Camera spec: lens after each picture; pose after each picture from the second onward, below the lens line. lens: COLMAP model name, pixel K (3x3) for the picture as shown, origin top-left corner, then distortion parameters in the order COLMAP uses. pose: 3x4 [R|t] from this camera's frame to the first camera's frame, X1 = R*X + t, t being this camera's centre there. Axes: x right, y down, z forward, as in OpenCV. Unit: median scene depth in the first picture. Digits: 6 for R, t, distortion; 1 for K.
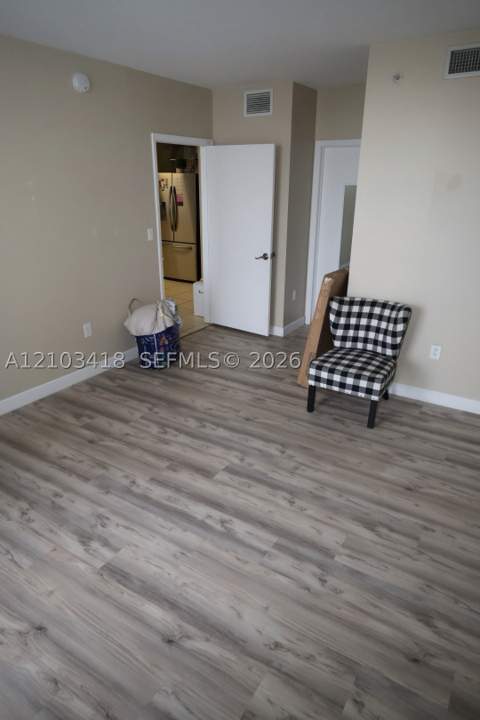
lens RADIAL K [[466.1, 0, 240.0], [0, 466.1, 360.0], [0, 0, 1]] dist [0.001174, -0.002724]
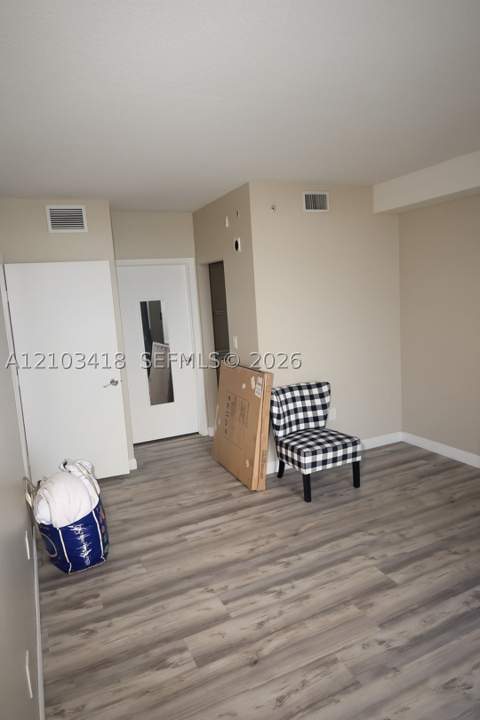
lens RADIAL K [[466.1, 0, 240.0], [0, 466.1, 360.0], [0, 0, 1]] dist [0.001174, -0.002724]
pose [[0.543079, -0.159718, 0.824351, -0.727084], [0.369431, 0.927068, -0.063760, -0.166571], [-0.754046, 0.339168, 0.562476, 0.457585]]
